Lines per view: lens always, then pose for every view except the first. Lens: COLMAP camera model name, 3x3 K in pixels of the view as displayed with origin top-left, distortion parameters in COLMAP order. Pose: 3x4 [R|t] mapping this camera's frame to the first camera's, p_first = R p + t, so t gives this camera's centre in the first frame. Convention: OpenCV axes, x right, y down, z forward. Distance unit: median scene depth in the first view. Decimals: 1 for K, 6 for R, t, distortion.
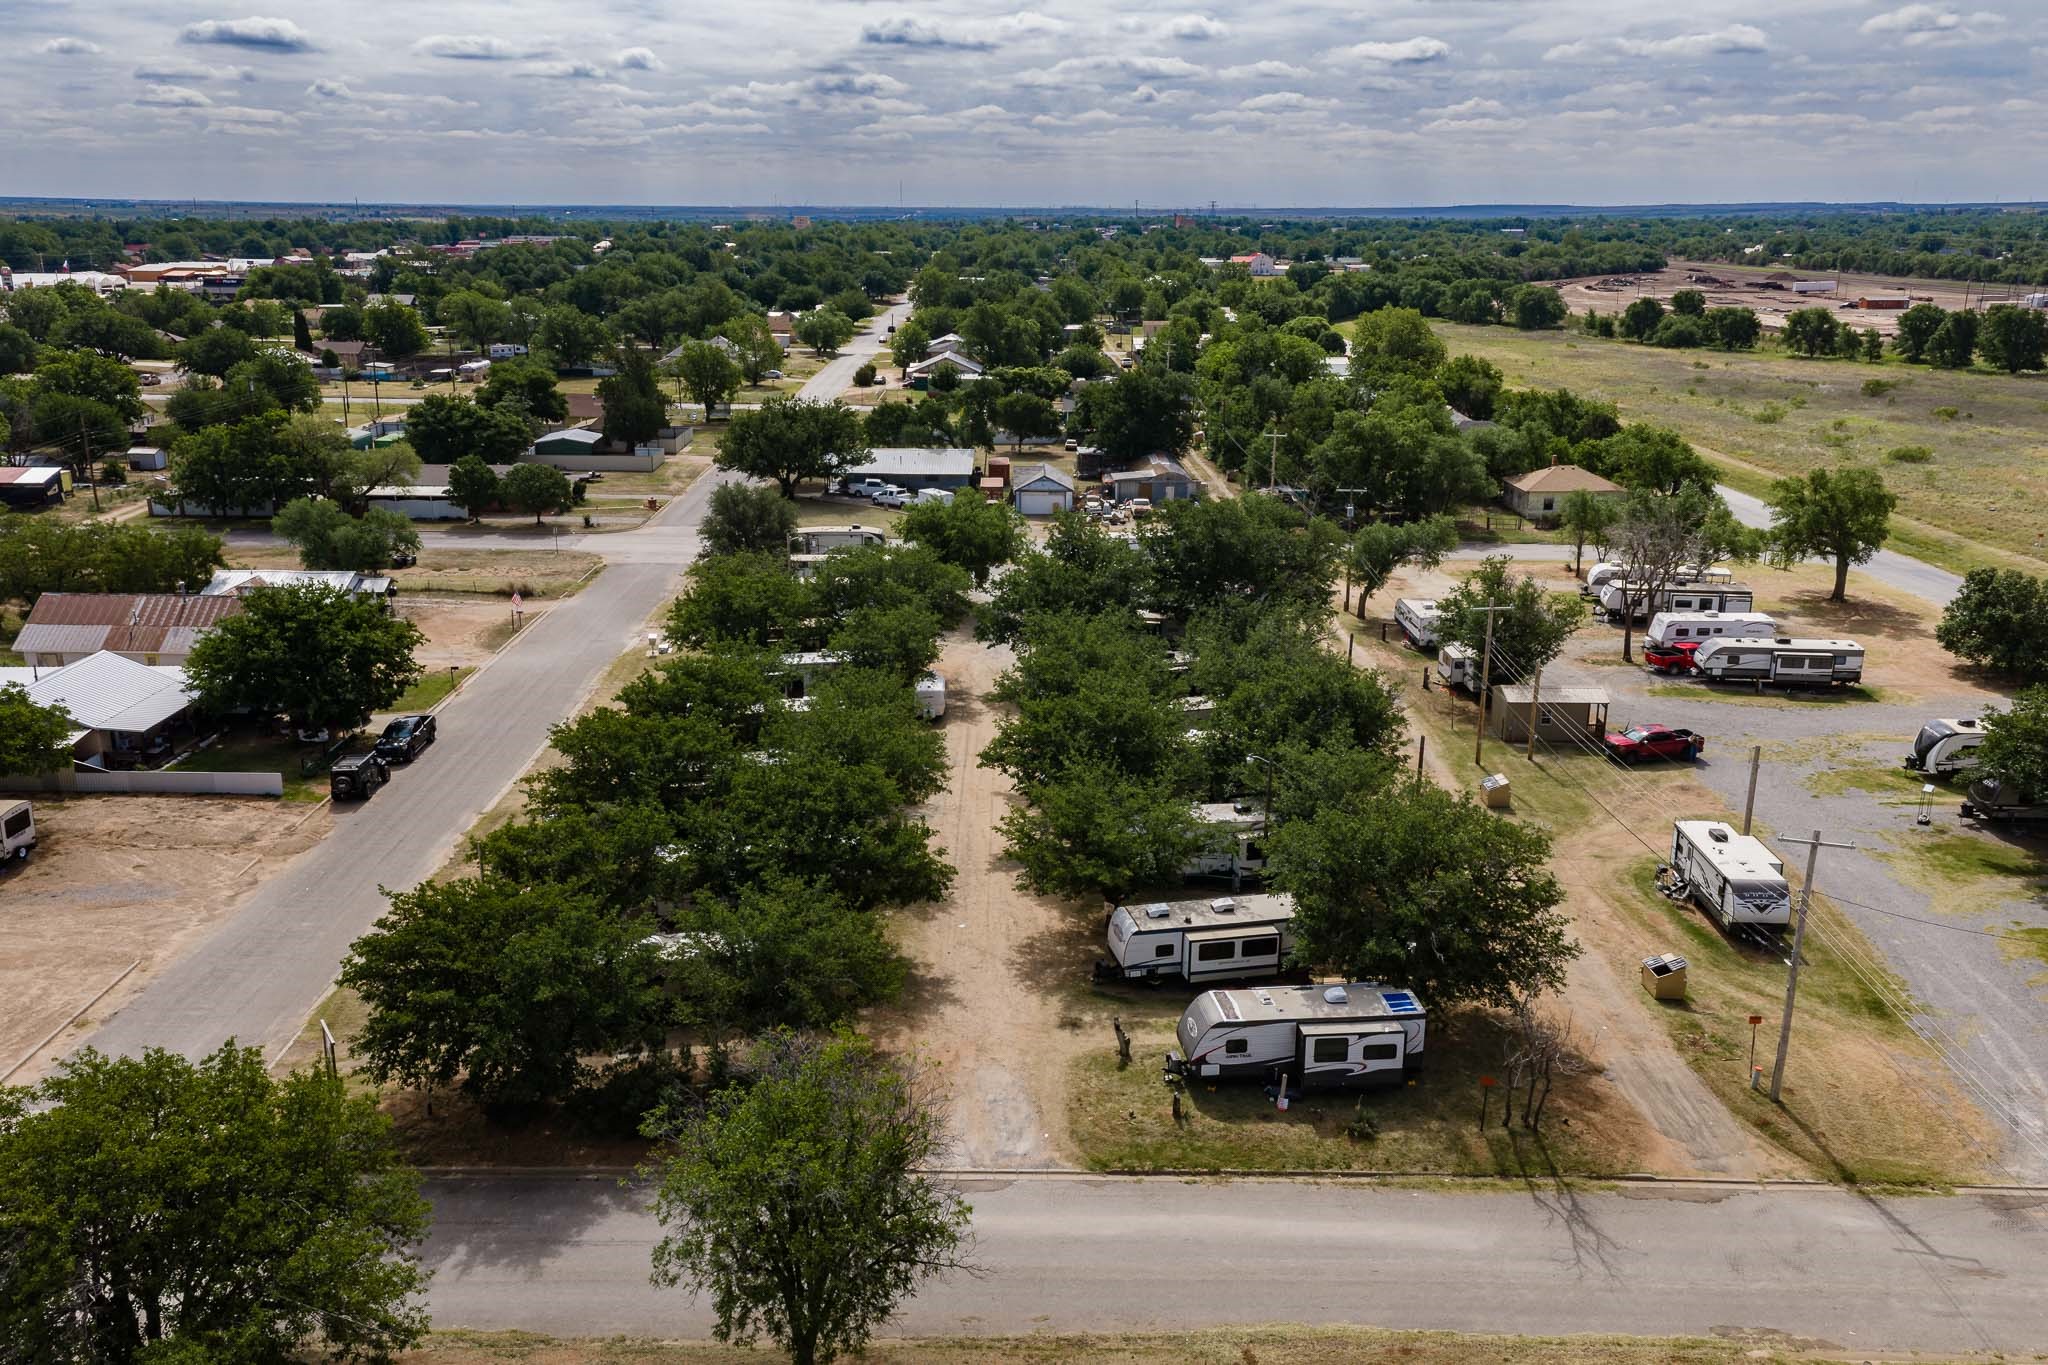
lens RADIAL K [[1663.0, 0, 1011.6], [0, 1663.0, 688.4], [0, 0, 1]] dist [0.059590, -0.019788]
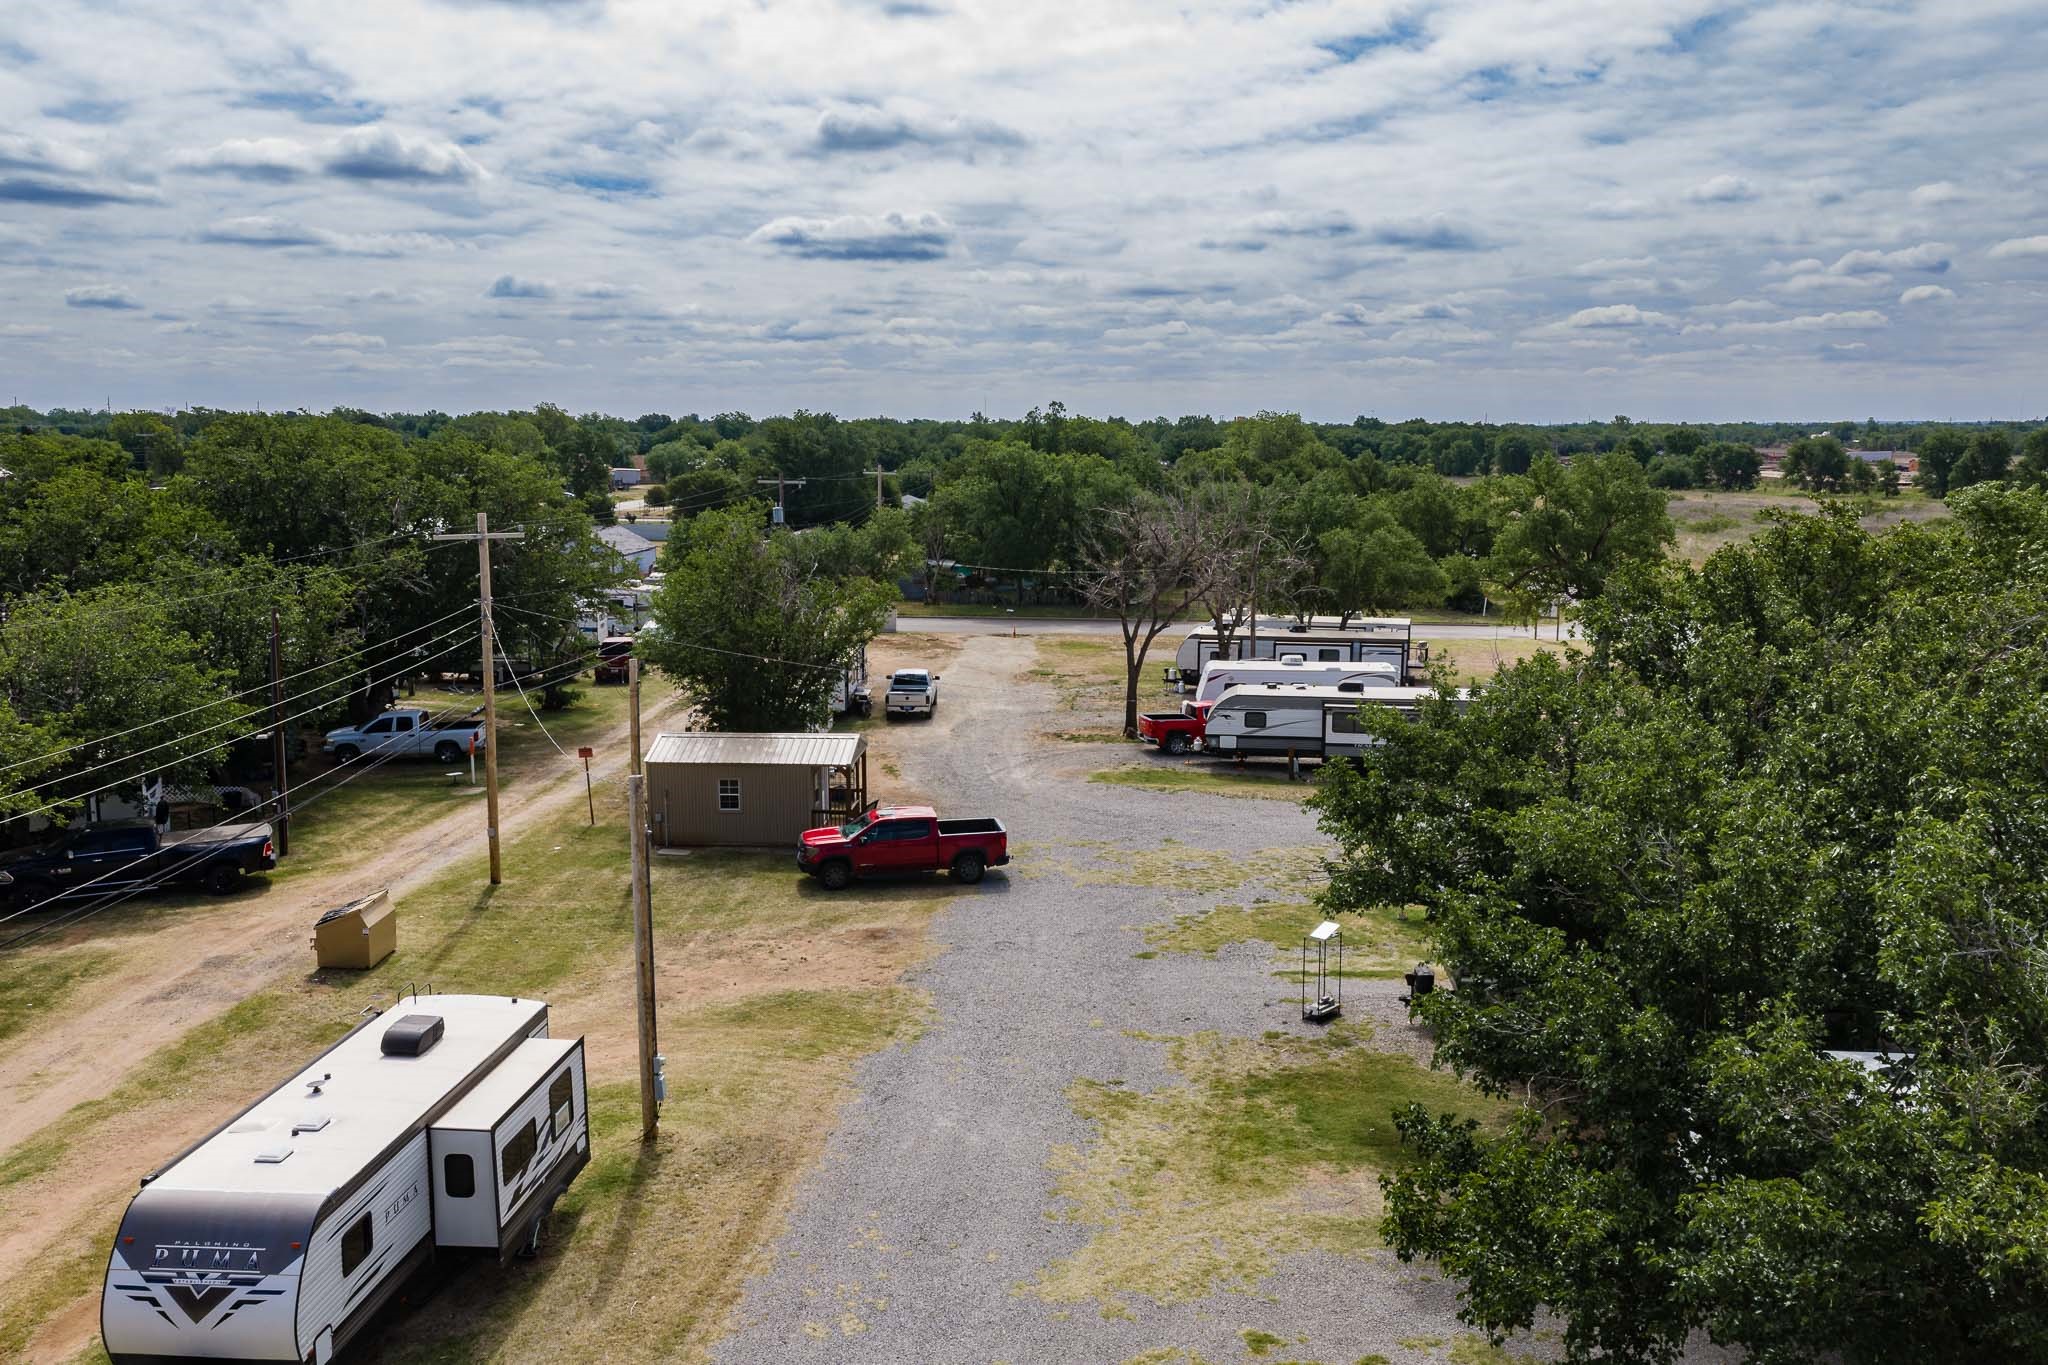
lens RADIAL K [[1663.0, 0, 1011.6], [0, 1663.0, 688.4], [0, 0, 1]] dist [0.059590, -0.019788]
pose [[0.998119, 0.005408, -0.061062, 0.383908], [-0.013055, 0.992002, -0.125549, 0.041196], [0.059895, 0.126110, 0.990207, 0.464753]]
